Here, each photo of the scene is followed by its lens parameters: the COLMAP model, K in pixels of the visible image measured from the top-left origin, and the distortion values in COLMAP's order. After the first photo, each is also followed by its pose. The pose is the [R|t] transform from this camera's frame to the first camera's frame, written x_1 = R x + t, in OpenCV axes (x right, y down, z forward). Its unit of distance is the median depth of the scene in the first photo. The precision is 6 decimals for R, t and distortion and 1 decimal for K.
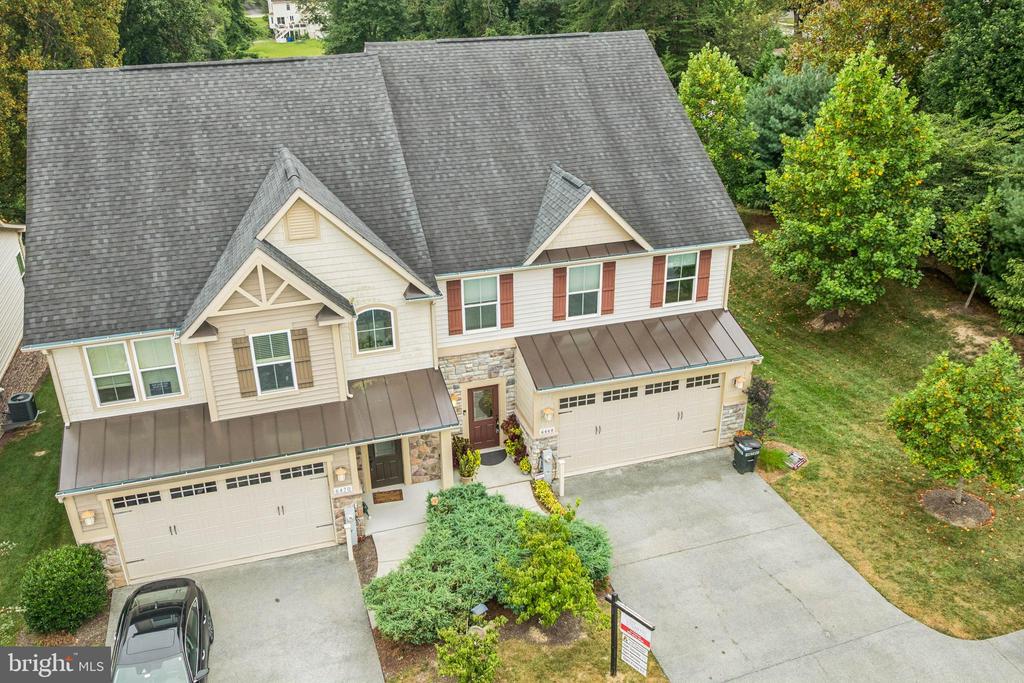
lens RADIAL K [[860.2, 0, 507.4], [0, 860.2, 342.4], [0, 0, 1]] dist [-0.008254, -0.025592]
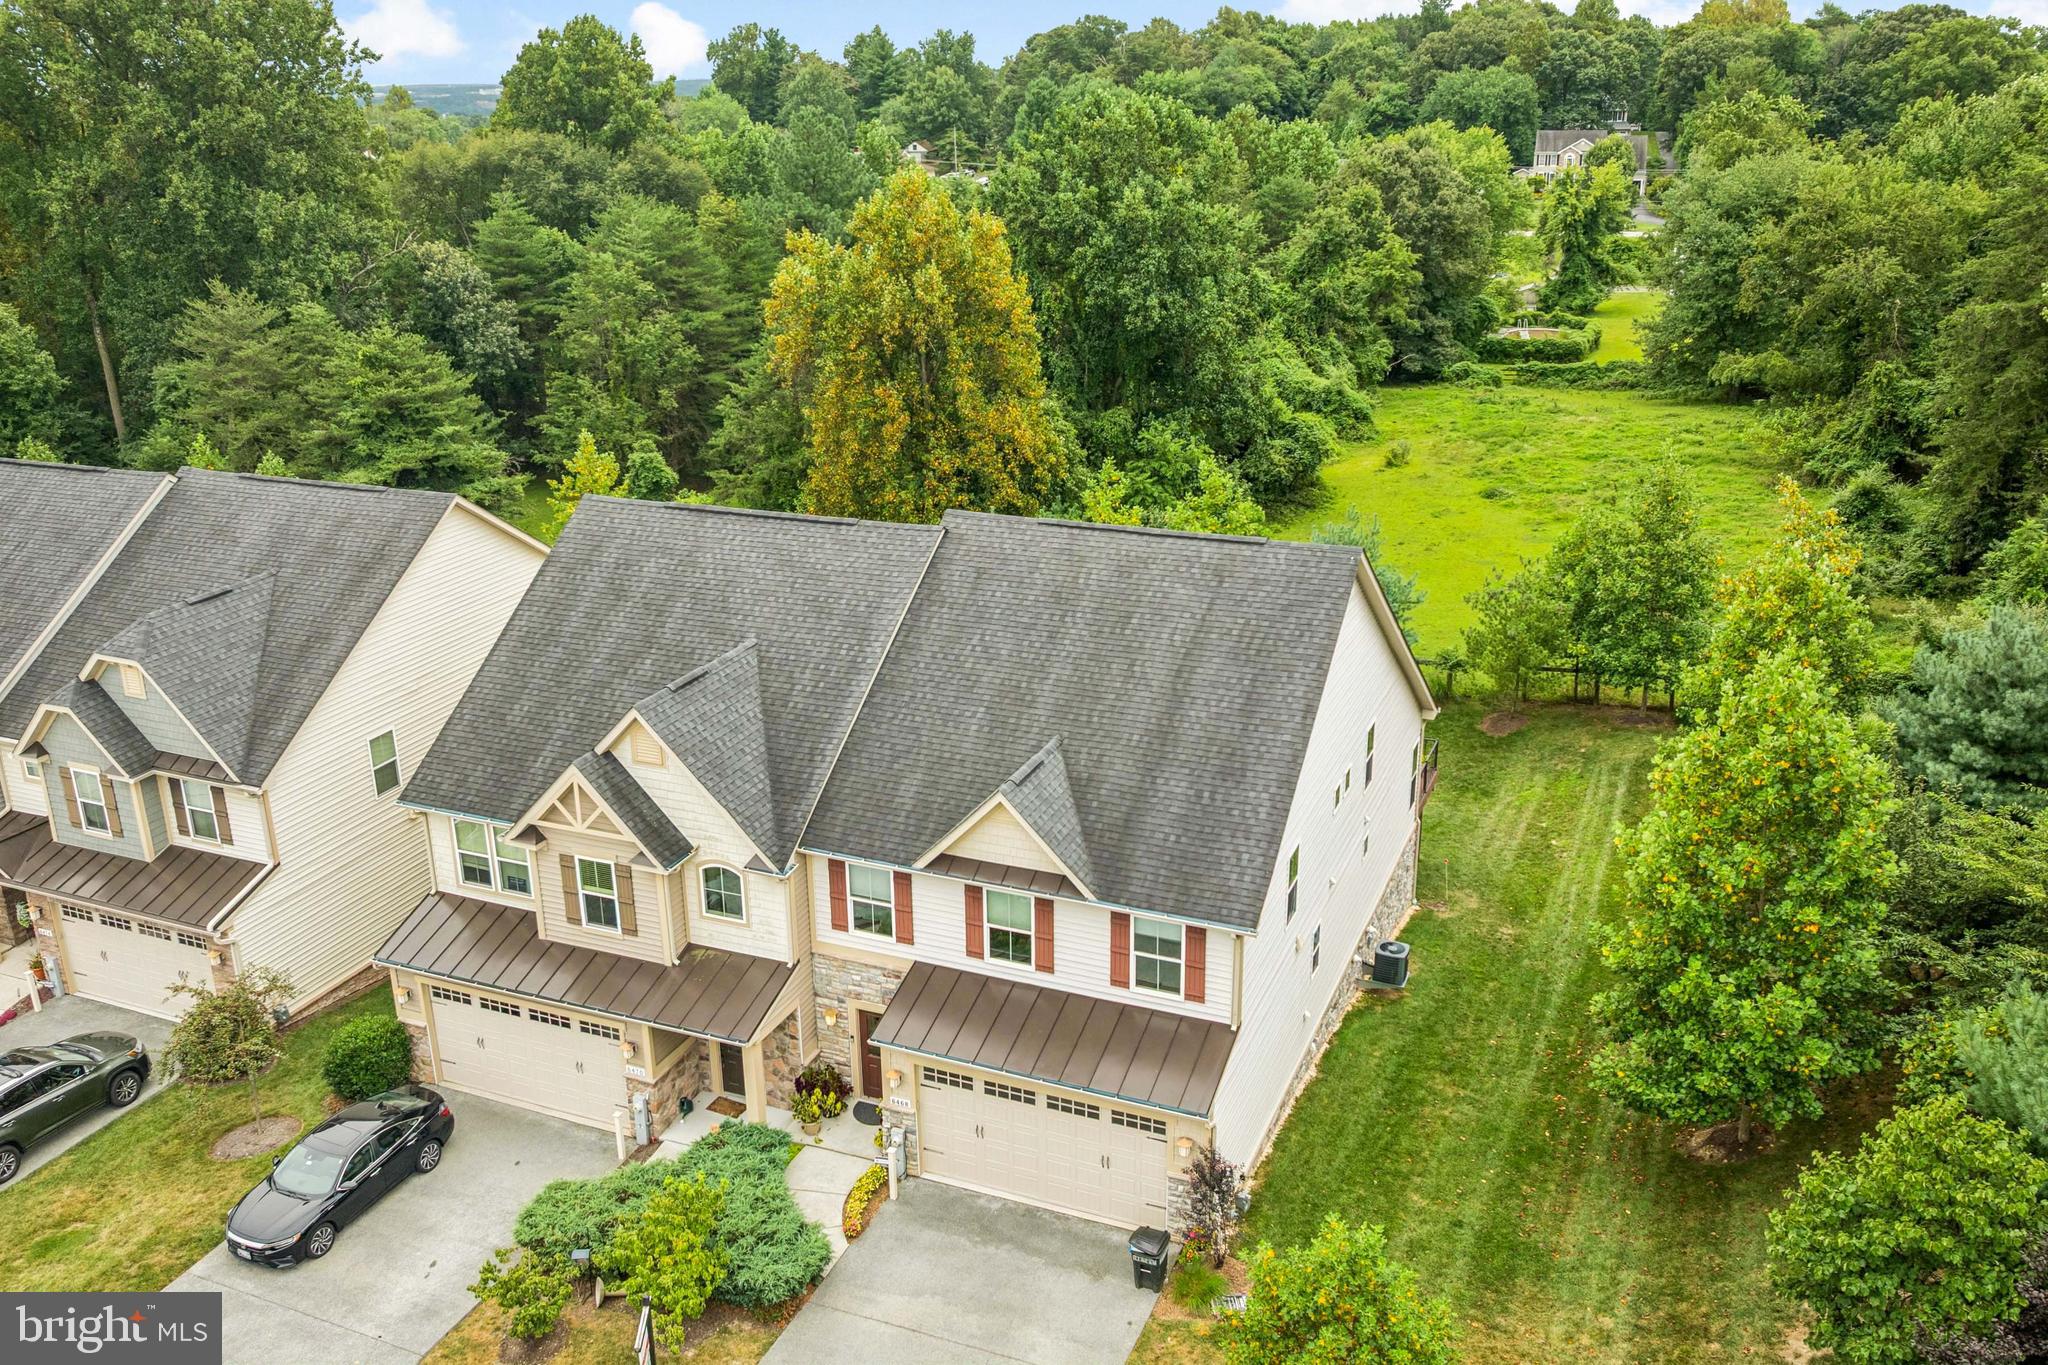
lens RADIAL K [[1720.4, 0, 1014.9], [0, 1720.4, 684.2], [0, 0, 1]] dist [-0.008254, -0.025592]
pose [[0.761189, 0.222524, -0.609159, 0.890525], [-0.269675, 0.962838, 0.014743, -0.270216], [0.589802, 0.153053, 0.792911, -0.114542]]
